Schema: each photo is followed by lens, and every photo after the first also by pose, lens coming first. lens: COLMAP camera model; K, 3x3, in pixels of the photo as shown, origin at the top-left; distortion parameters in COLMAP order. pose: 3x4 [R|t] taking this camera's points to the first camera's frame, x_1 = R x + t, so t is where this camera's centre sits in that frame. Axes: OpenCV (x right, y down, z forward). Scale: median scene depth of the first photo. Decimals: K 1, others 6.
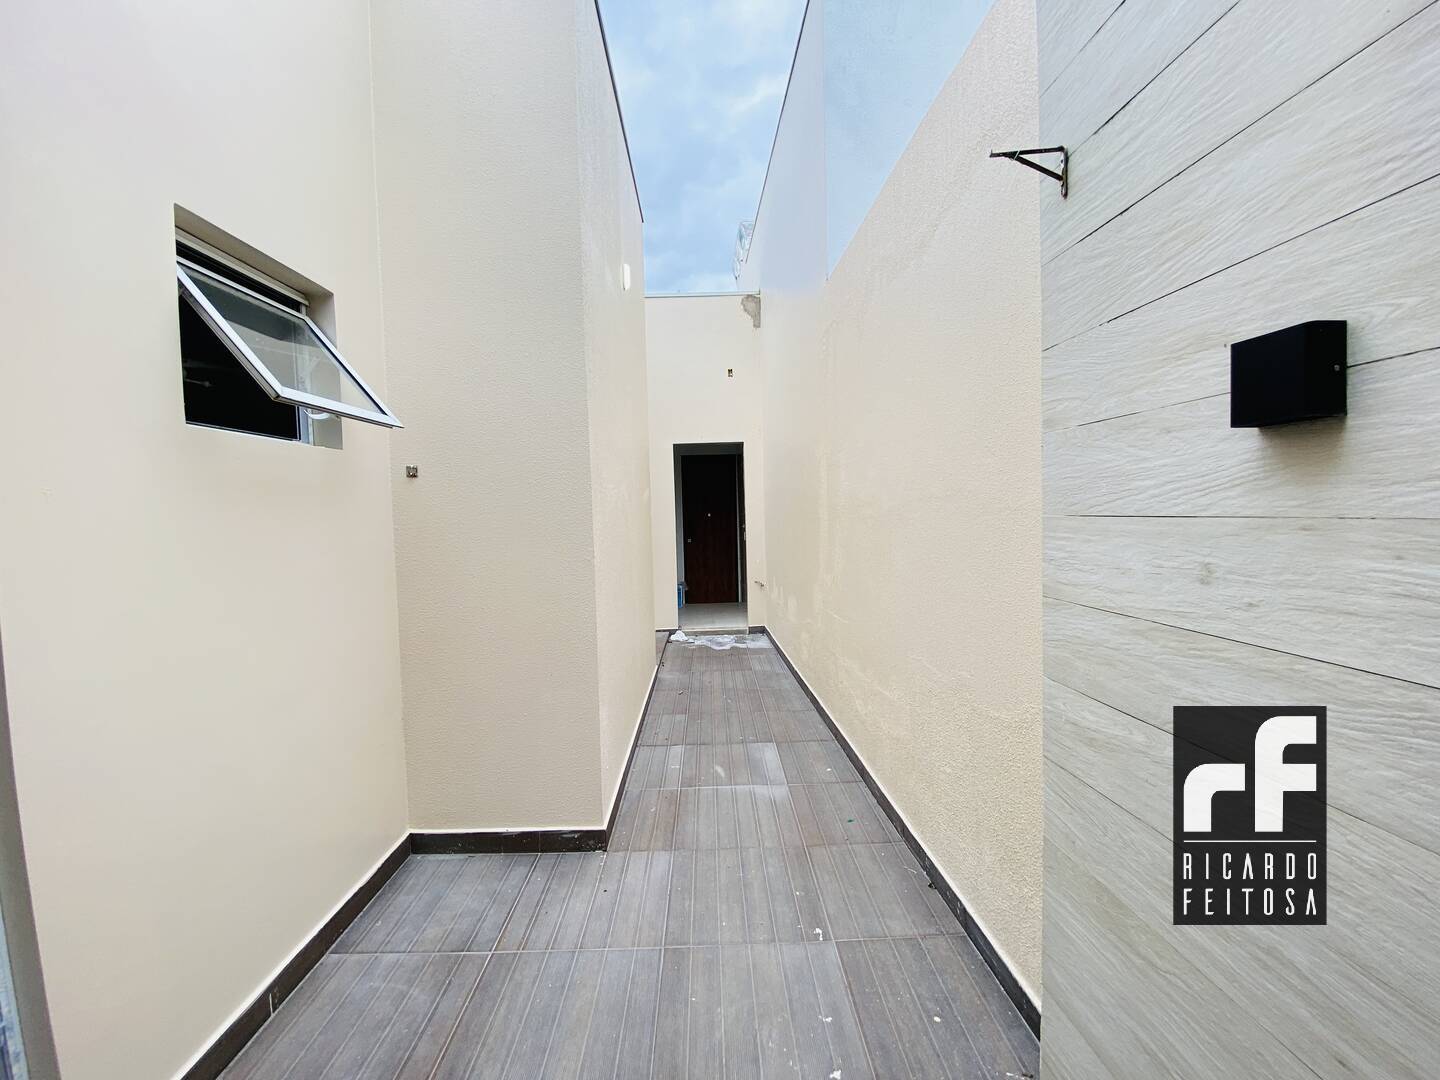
lens RADIAL K [[587.3, 0, 708.4], [0, 587.3, 533.8], [0, 0, 1]] dist [-0.007801, -0.005377]
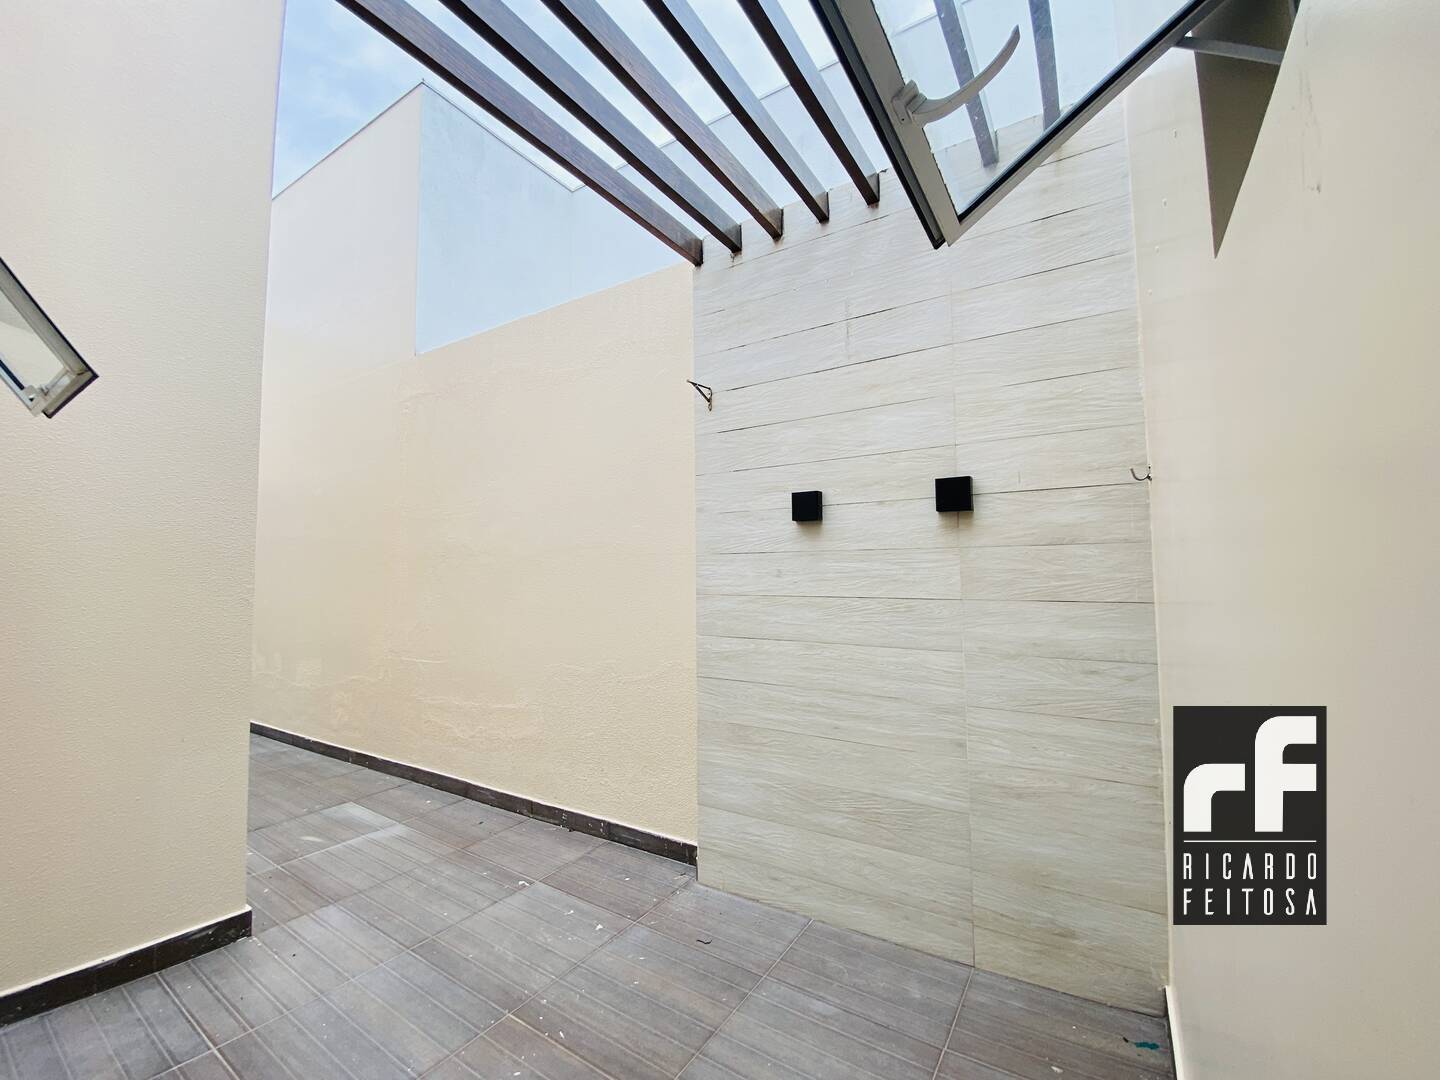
lens RADIAL K [[587.3, 0, 723.6], [0, 587.3, 528.5], [0, 0, 1]] dist [-0.007801, -0.005377]
pose [[0.549185, 0.094836, 0.830302, -0.731812], [0.025497, 0.991176, -0.130076, 0.099493], [-0.835312, 0.092606, 0.541921, -0.131210]]
